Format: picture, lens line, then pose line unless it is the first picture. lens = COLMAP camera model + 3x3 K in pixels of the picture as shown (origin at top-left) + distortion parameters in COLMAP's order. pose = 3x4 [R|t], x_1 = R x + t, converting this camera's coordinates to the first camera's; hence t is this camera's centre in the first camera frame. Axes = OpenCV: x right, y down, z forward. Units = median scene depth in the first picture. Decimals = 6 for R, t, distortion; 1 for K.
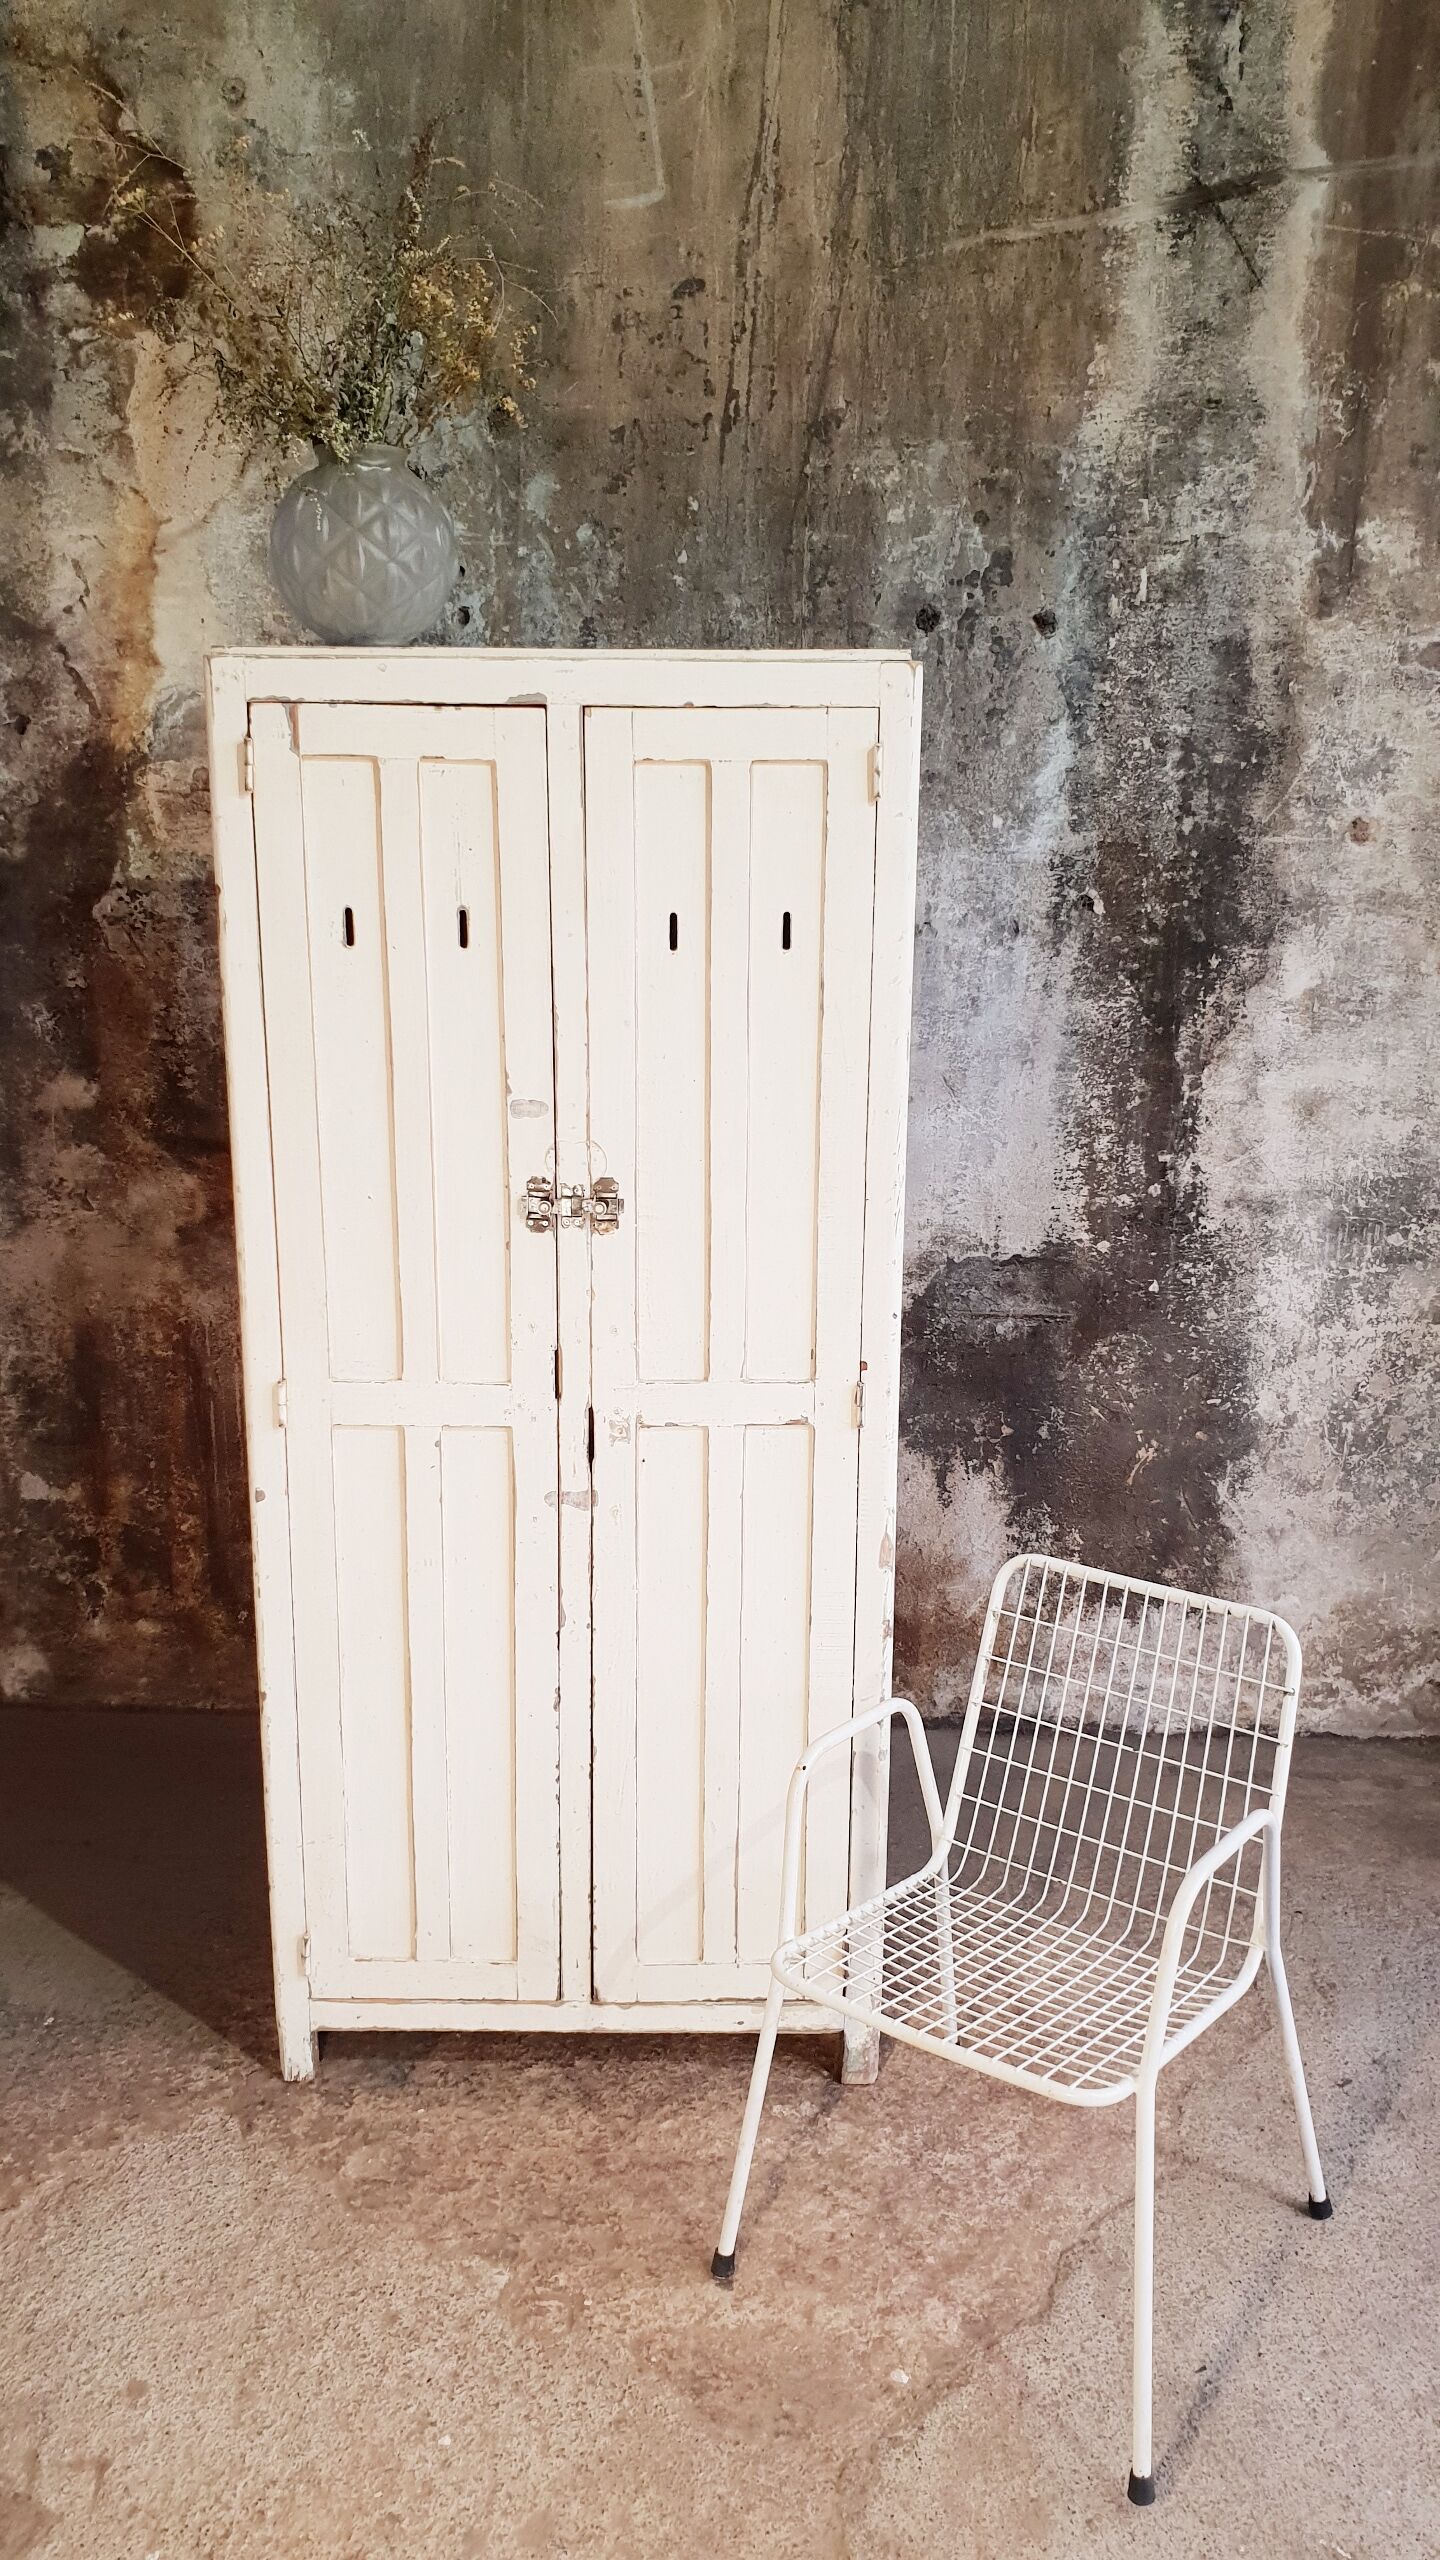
lens RADIAL K [[2016.3, 0, 751.5], [0, 2016.3, 1261.5], [0, 0, 1]] dist [-0.010477, 0.043516]
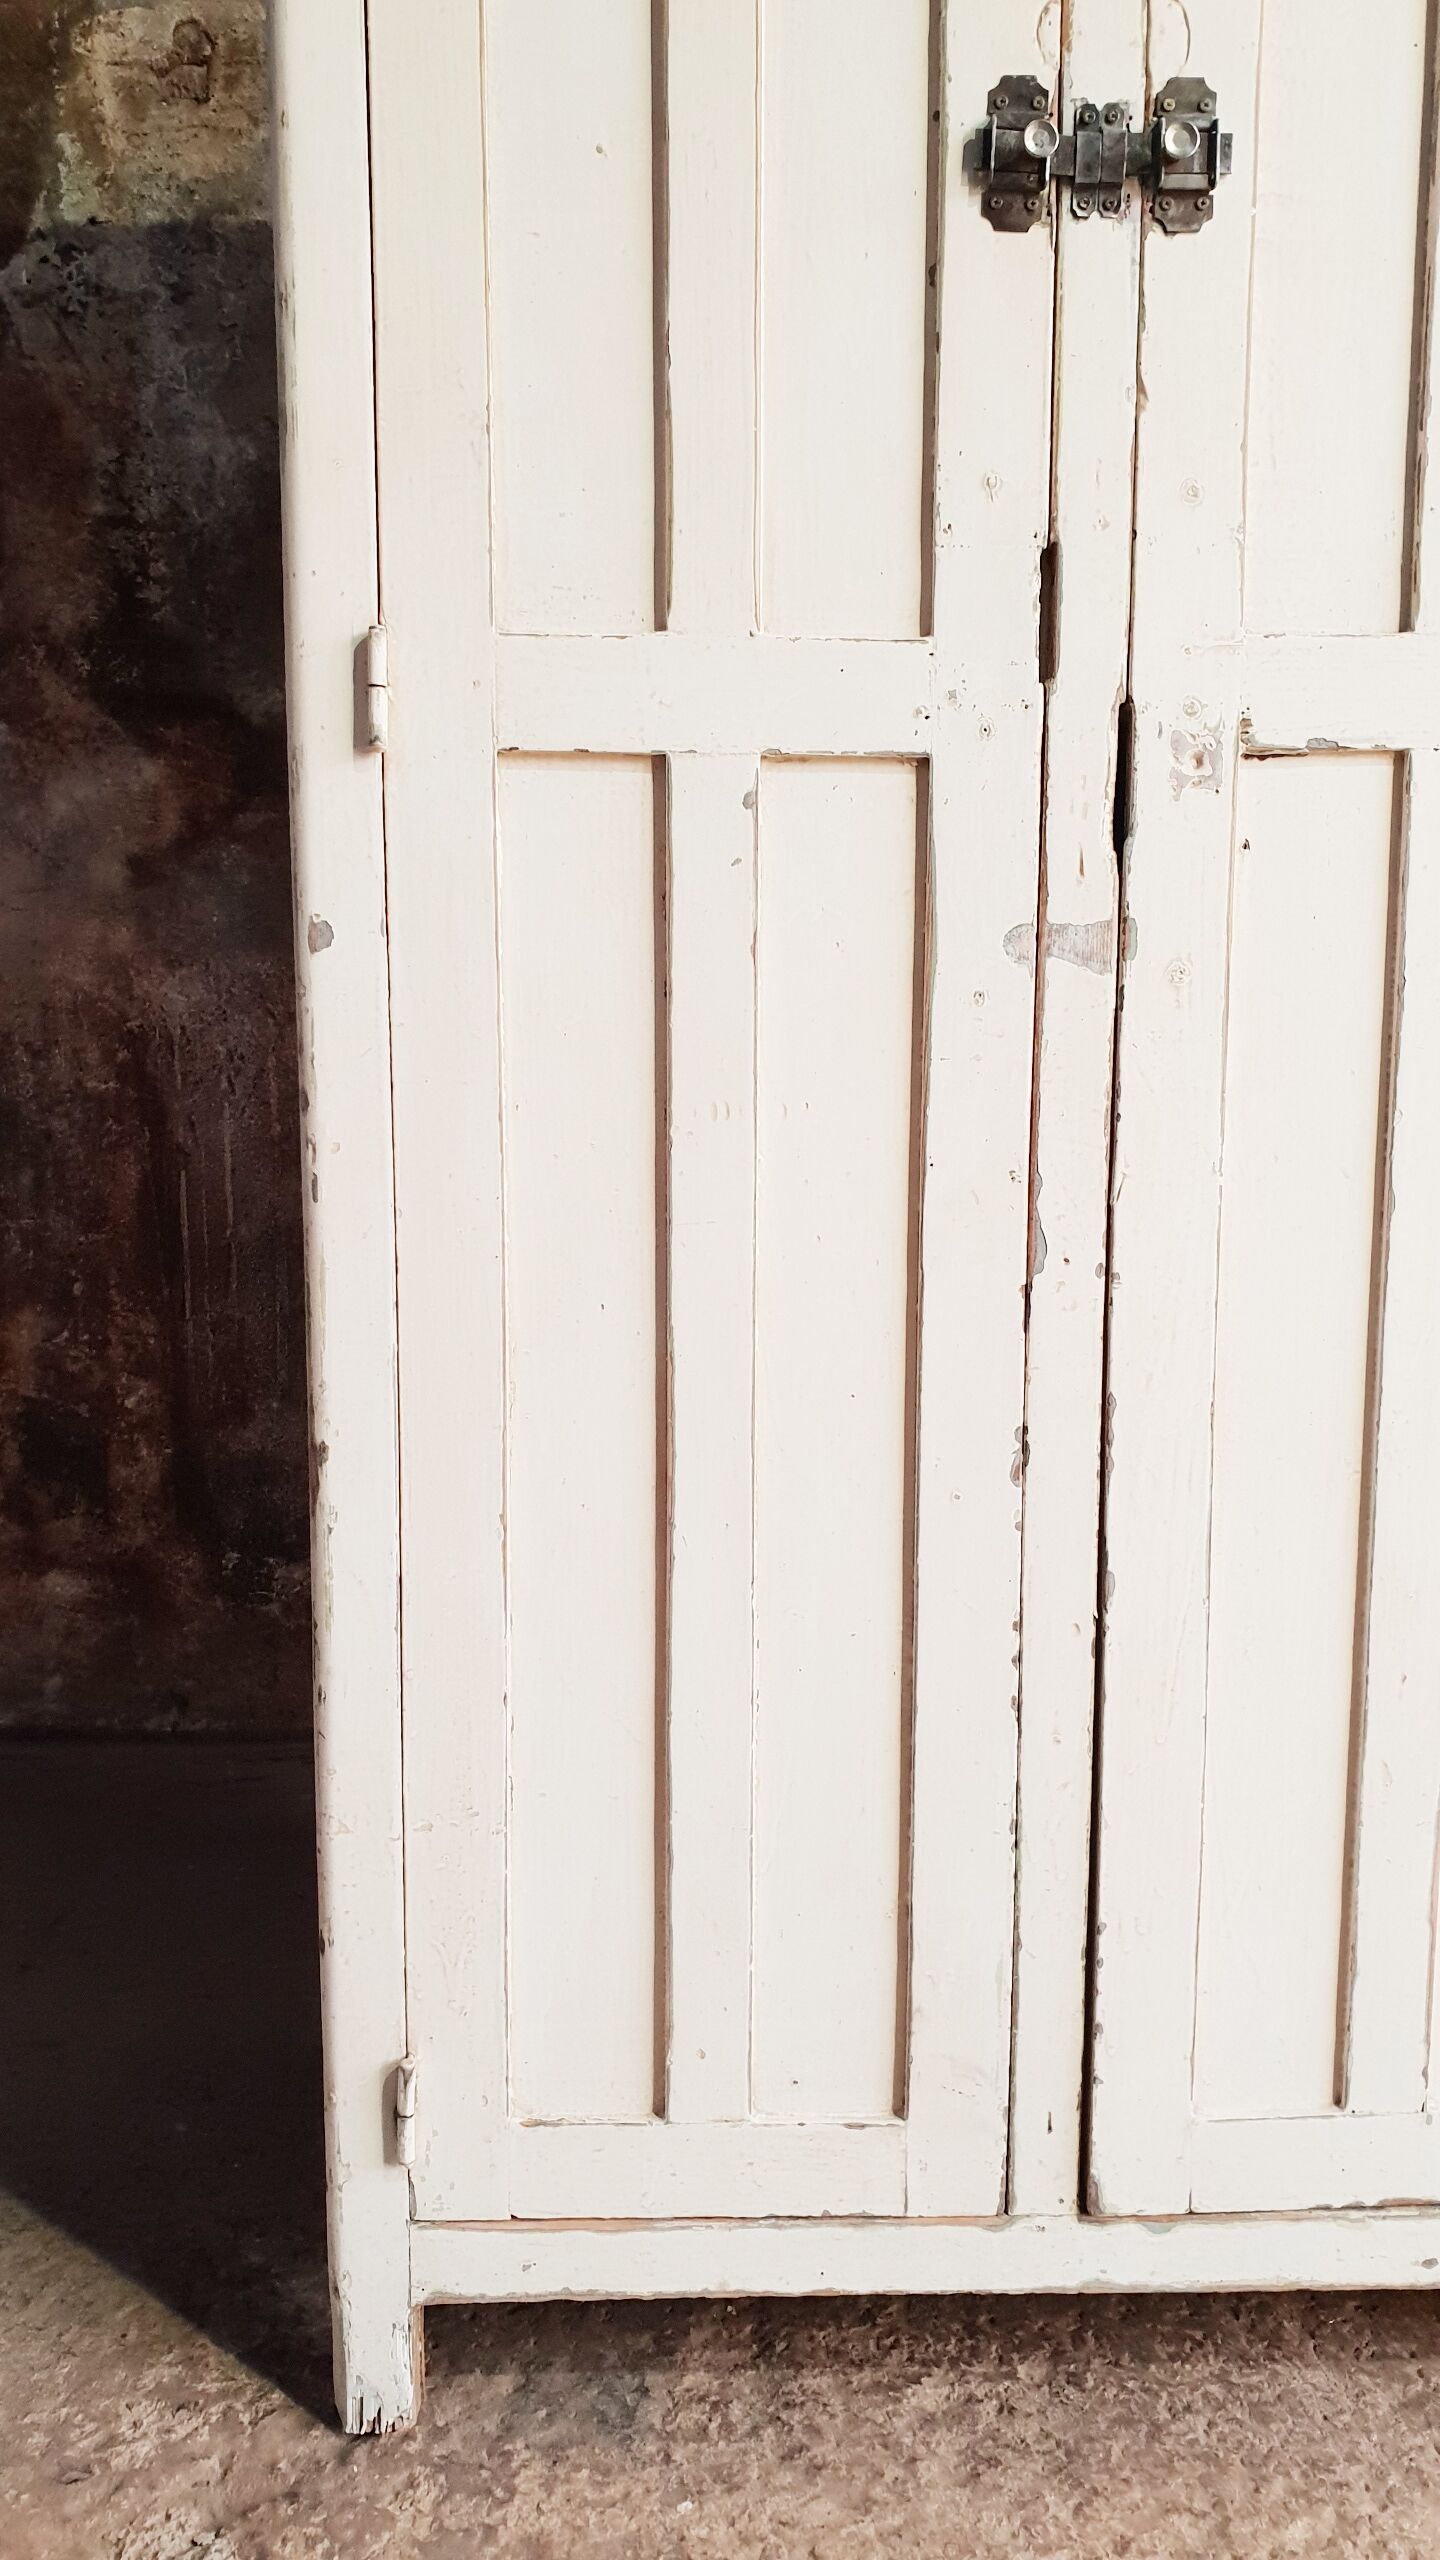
lens RADIAL K [[2016.3, 0, 752.2], [0, 2016.3, 1261.6], [0, 0, 1]] dist [-0.010477, 0.043516]
pose [[0.999688, -0.012715, 0.021477, -0.135533], [0.015165, 0.992888, -0.118082, 0.191178], [-0.019823, 0.118371, 0.992772, 0.490690]]
